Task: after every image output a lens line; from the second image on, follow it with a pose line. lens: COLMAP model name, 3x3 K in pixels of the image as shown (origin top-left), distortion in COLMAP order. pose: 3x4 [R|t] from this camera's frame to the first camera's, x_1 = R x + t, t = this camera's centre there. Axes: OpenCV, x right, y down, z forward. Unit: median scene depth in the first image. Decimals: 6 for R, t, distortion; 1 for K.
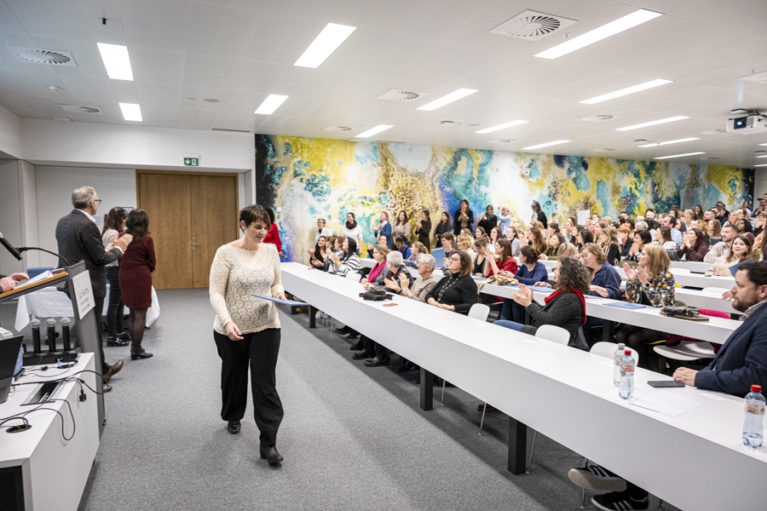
lens RADIAL K [[545.5, 0, 407.3], [0, 545.5, 266.8], [0, 0, 1]] dist [-0.017625, -0.002258]
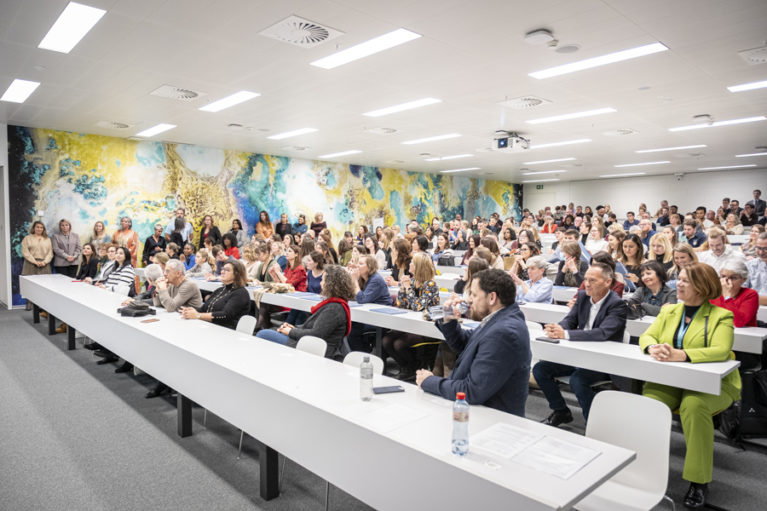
lens RADIAL K [[545.5, 0, 394.6], [0, 545.5, 257.6], [0, 0, 1]] dist [-0.017625, -0.002258]
pose [[0.946236, -0.009510, 0.323338, 0.017349], [0.019074, 0.999469, -0.026421, -0.001035], [-0.322915, 0.031167, 0.945915, 0.005236]]
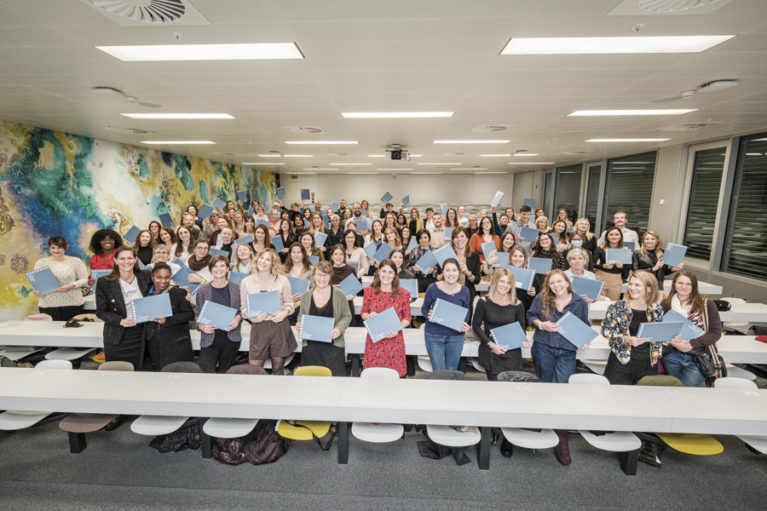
lens RADIAL K [[341.4, 0, 387.9], [0, 341.4, 256.3], [0, 0, 1]] dist [-0.013645, -0.000509]
pose [[0.431653, -0.152732, 0.889016, -0.110532], [0.059890, 0.988239, 0.140700, -0.104584], [-0.900049, -0.007490, 0.435723, 0.482714]]
